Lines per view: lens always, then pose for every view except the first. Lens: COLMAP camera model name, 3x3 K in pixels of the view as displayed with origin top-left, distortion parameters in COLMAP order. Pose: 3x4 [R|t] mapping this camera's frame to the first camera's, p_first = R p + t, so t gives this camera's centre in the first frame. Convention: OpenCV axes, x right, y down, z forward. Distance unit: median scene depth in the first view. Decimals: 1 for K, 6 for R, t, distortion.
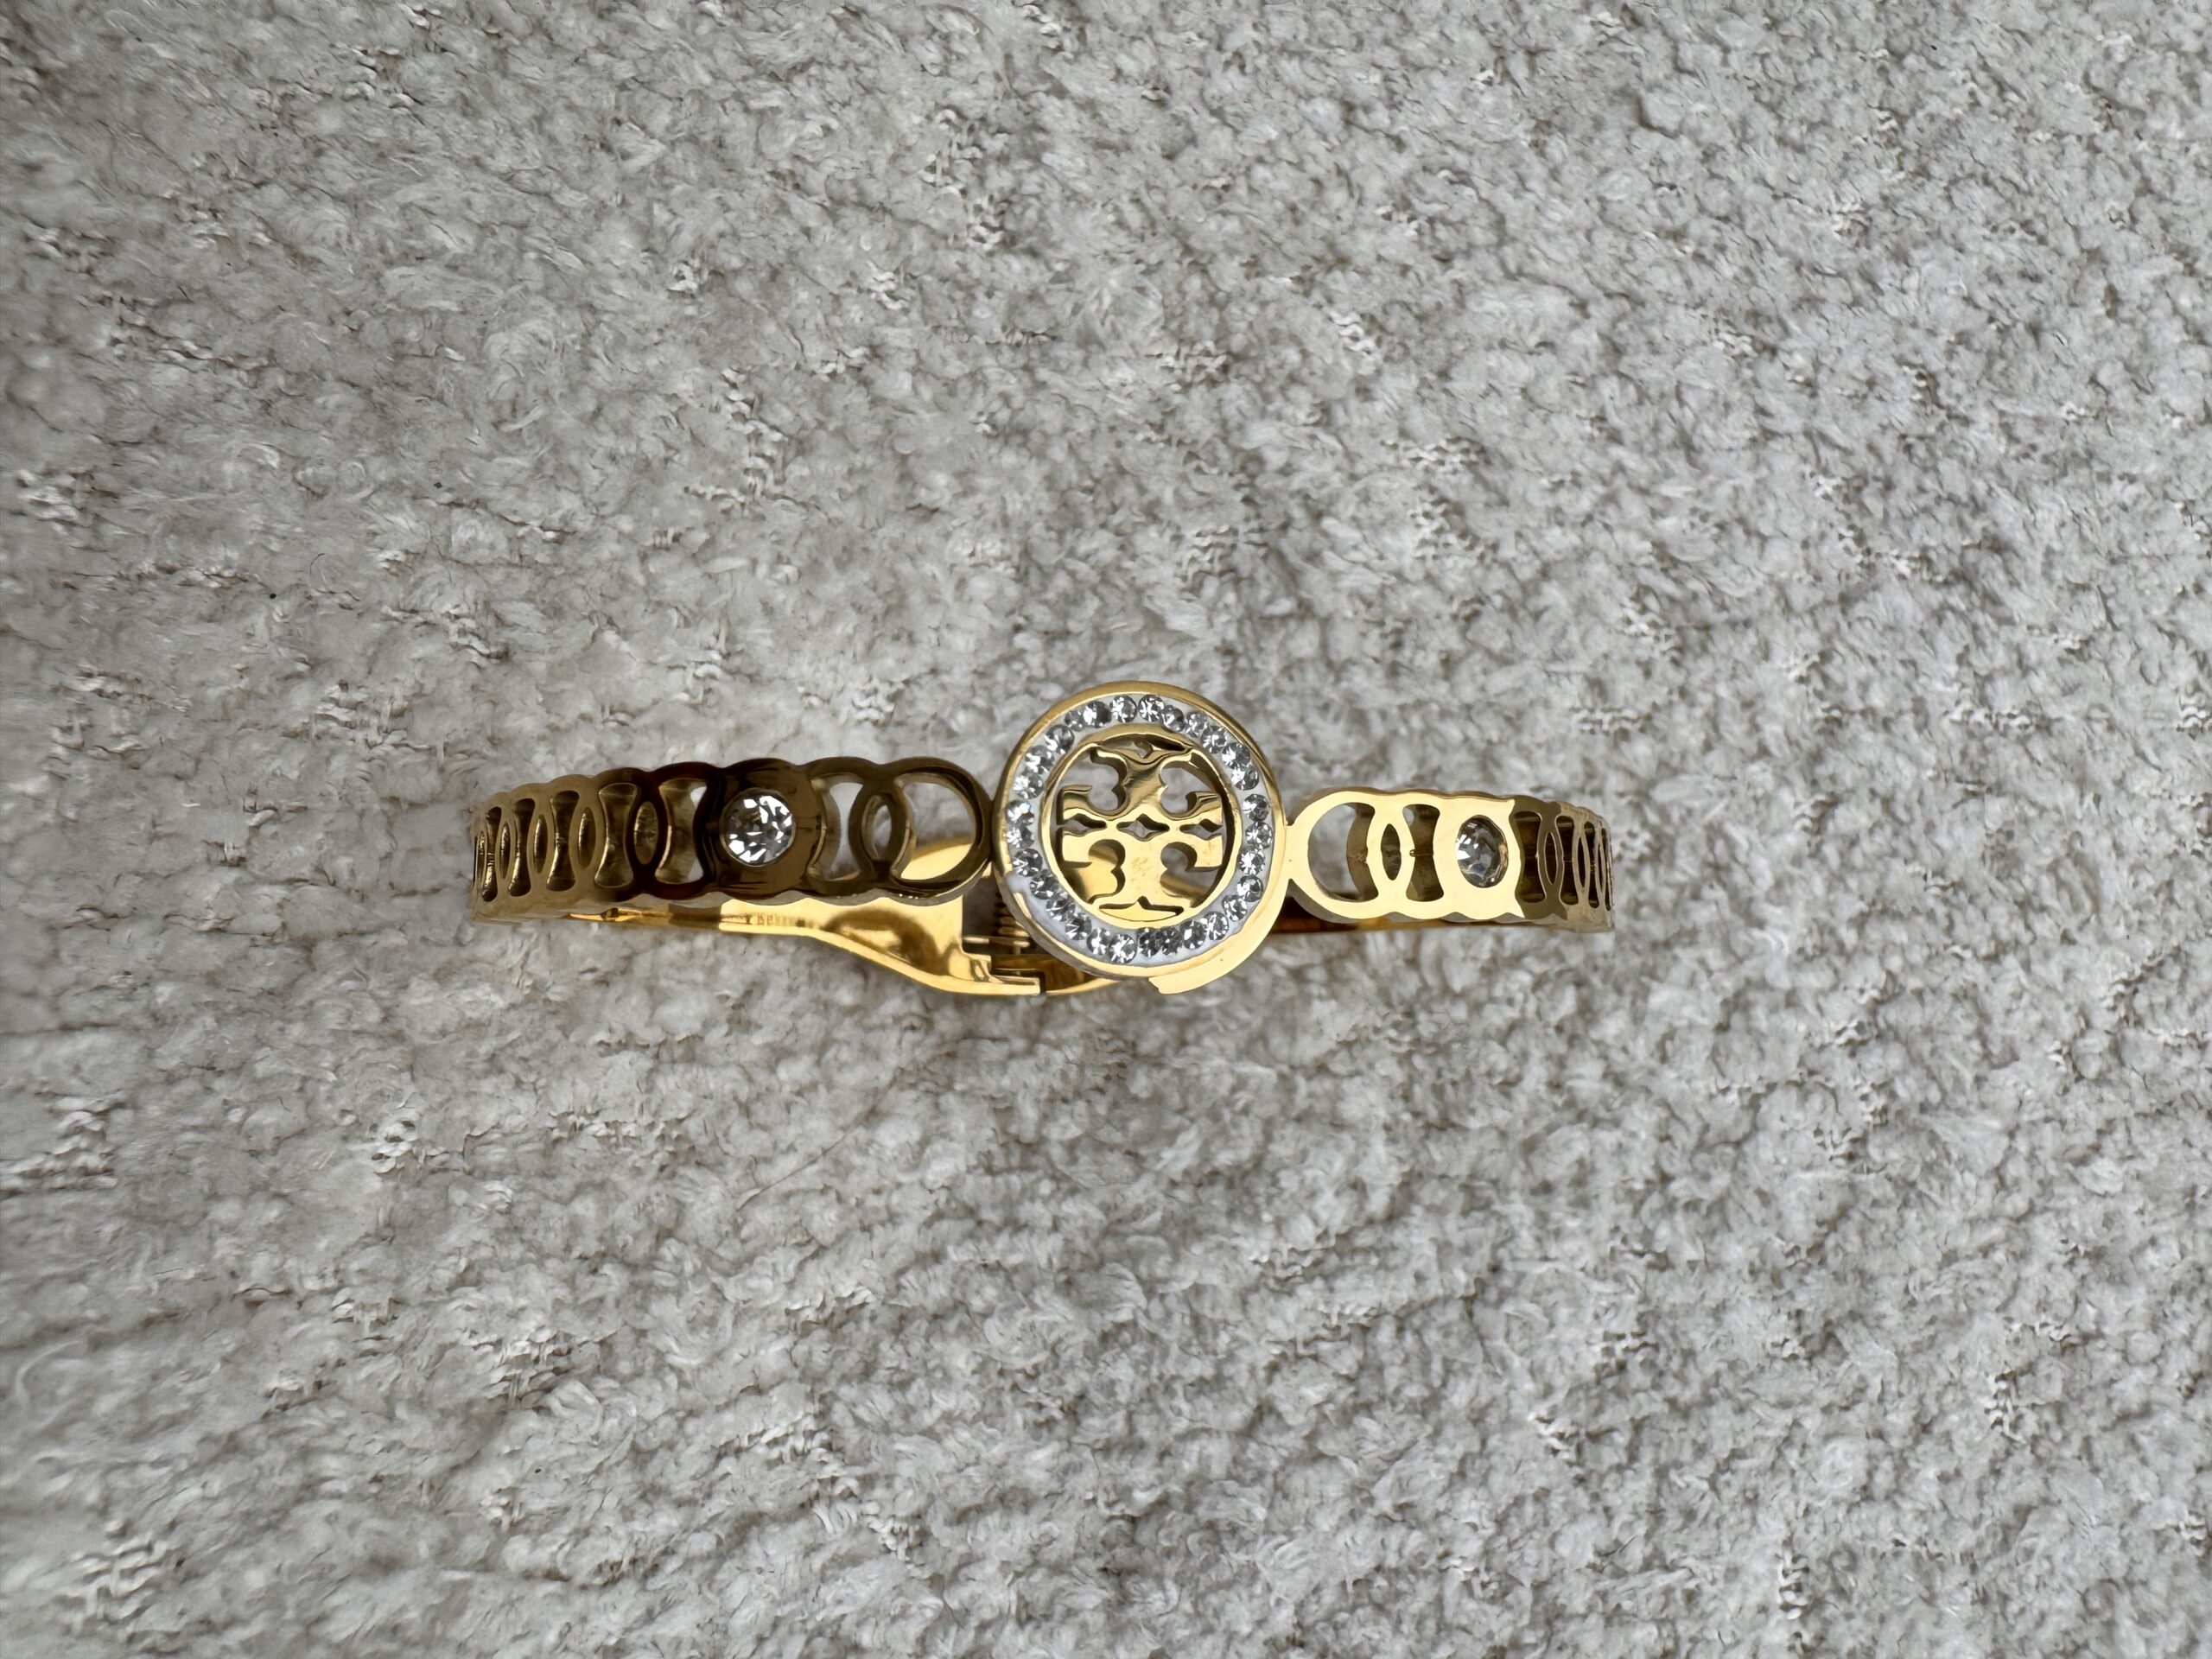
lens RADIAL K [[1582.6, 0, 1184.3], [0, 1582.6, 837.1], [0, 0, 1]] dist [-0.004905, 0.000653]
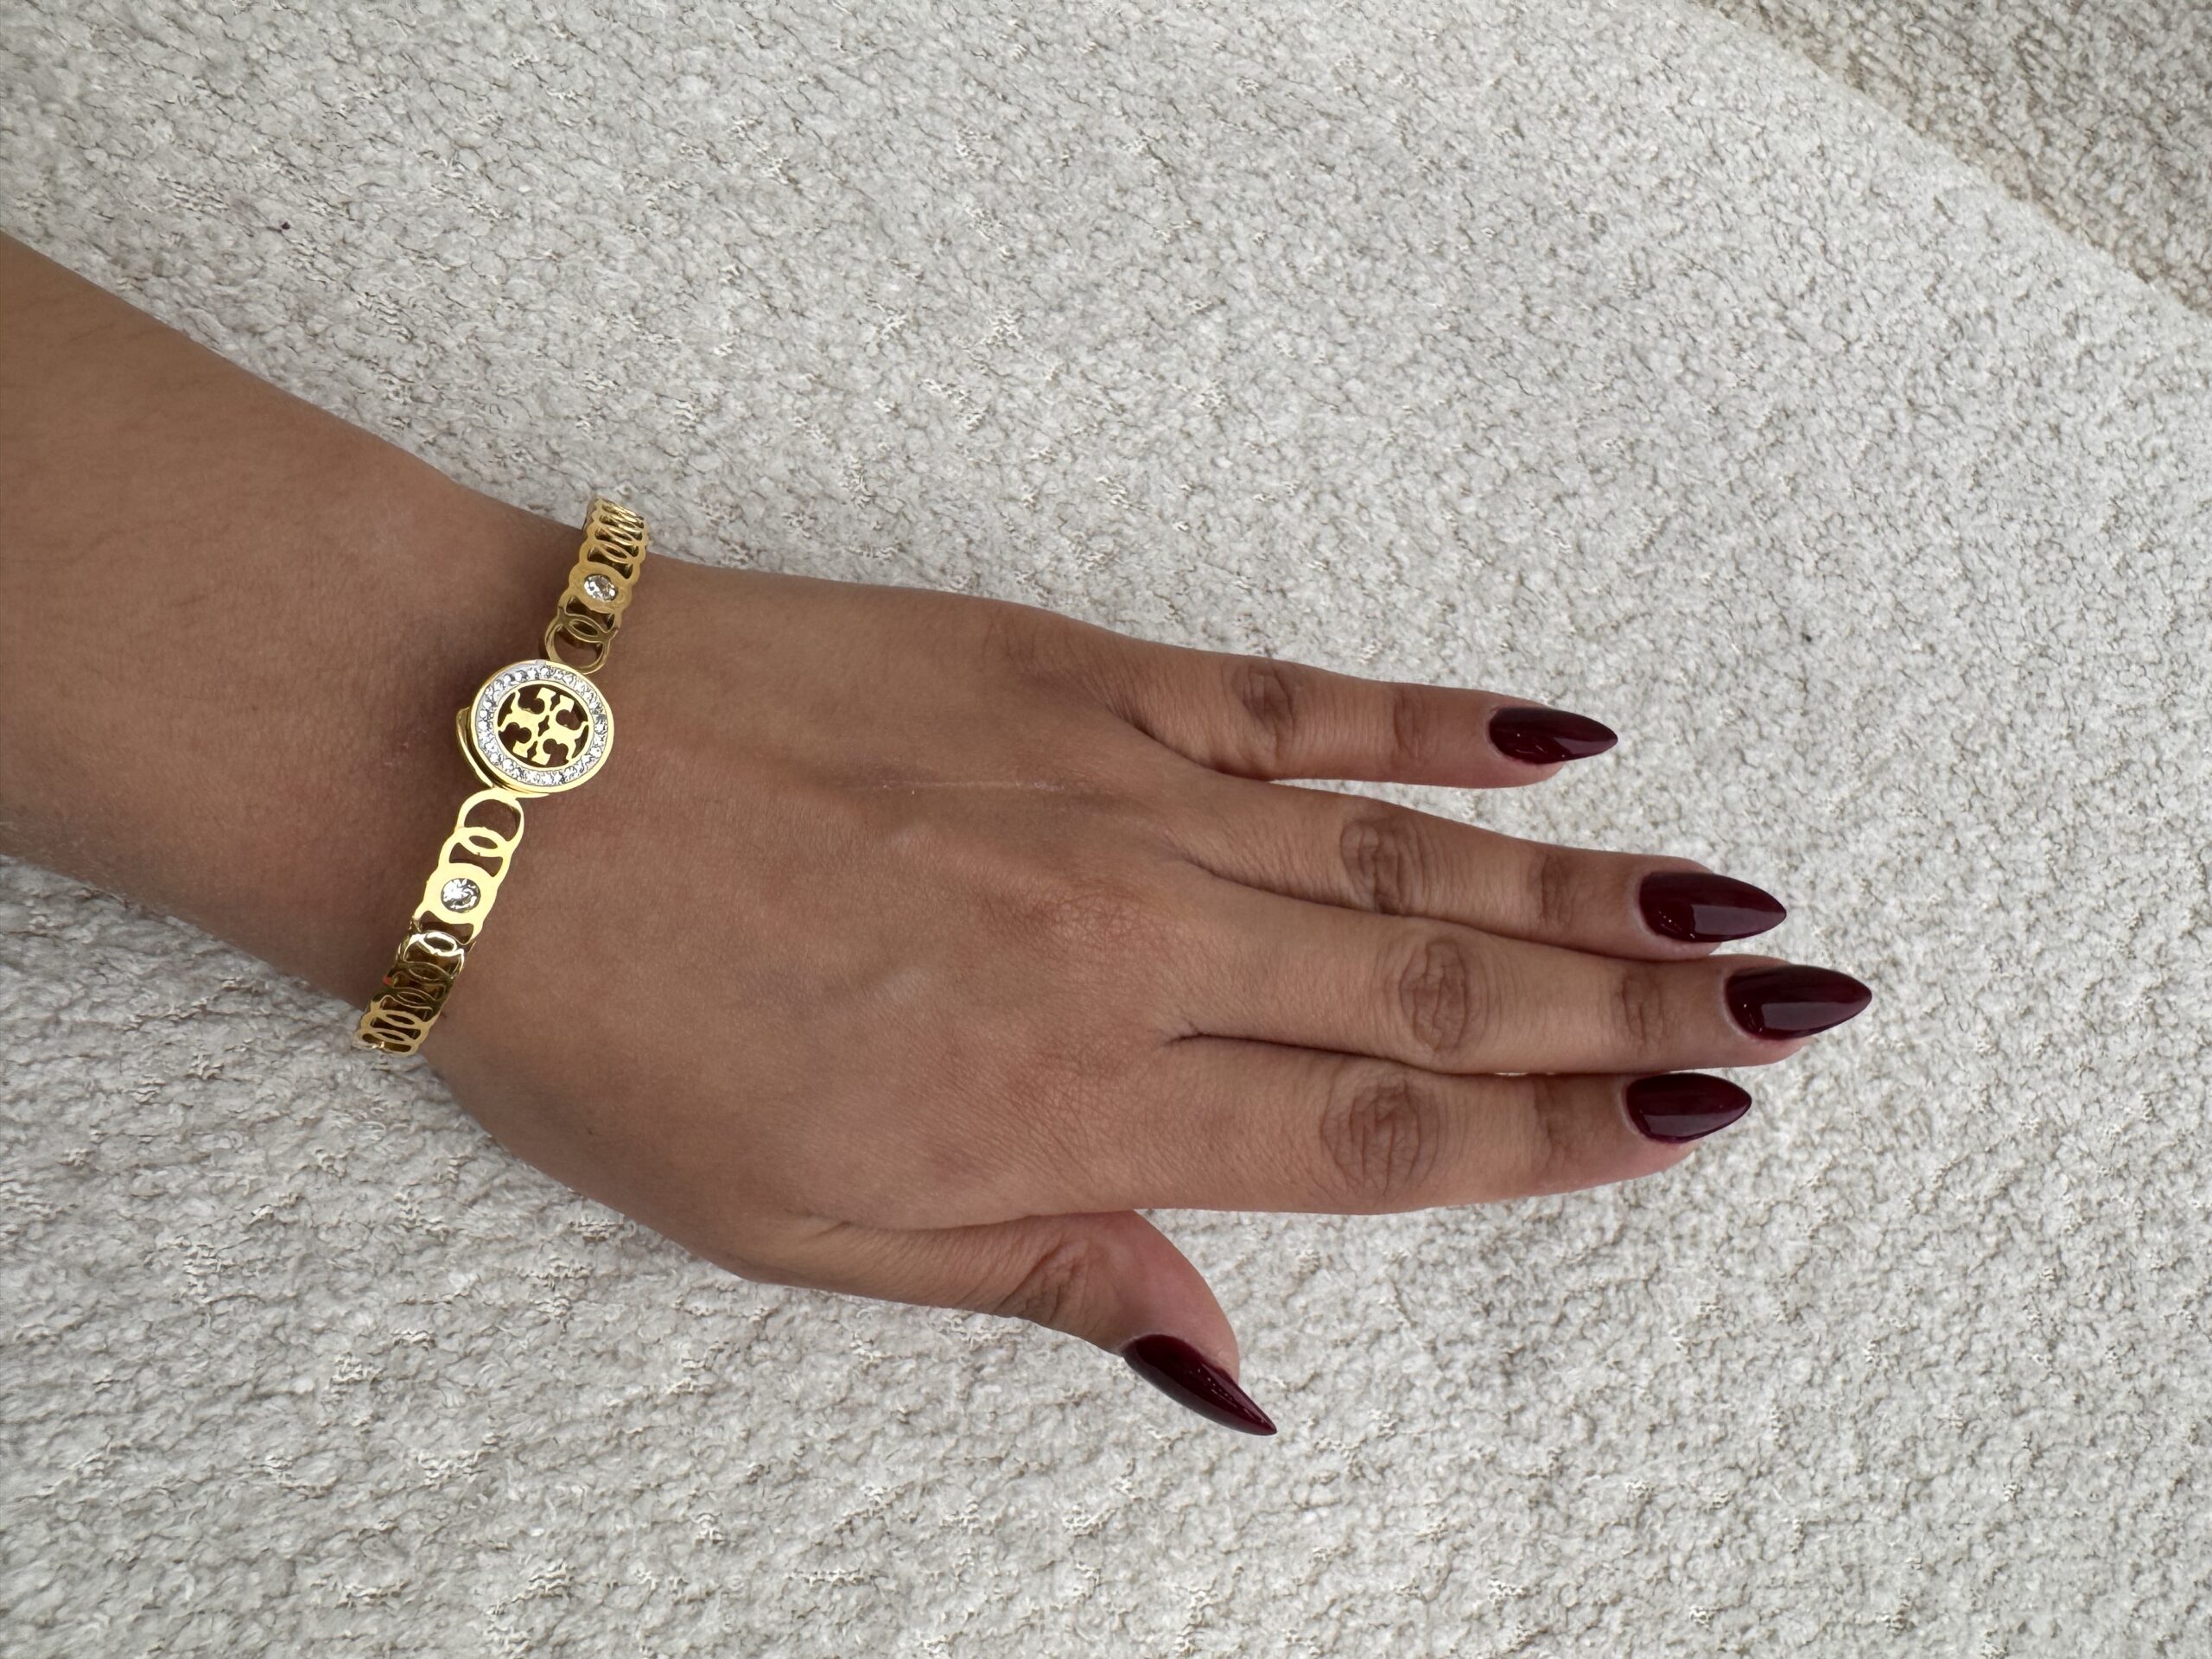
lens RADIAL K [[1582.6, 0, 1184.3], [0, 1582.6, 837.1], [0, 0, 1]] dist [-0.004905, 0.000653]
pose [[0.996458, 0.083943, -0.005003, -0.539791], [-0.084076, 0.993360, -0.078535, -0.119572], [-0.001623, 0.078677, 0.996899, -1.375769]]
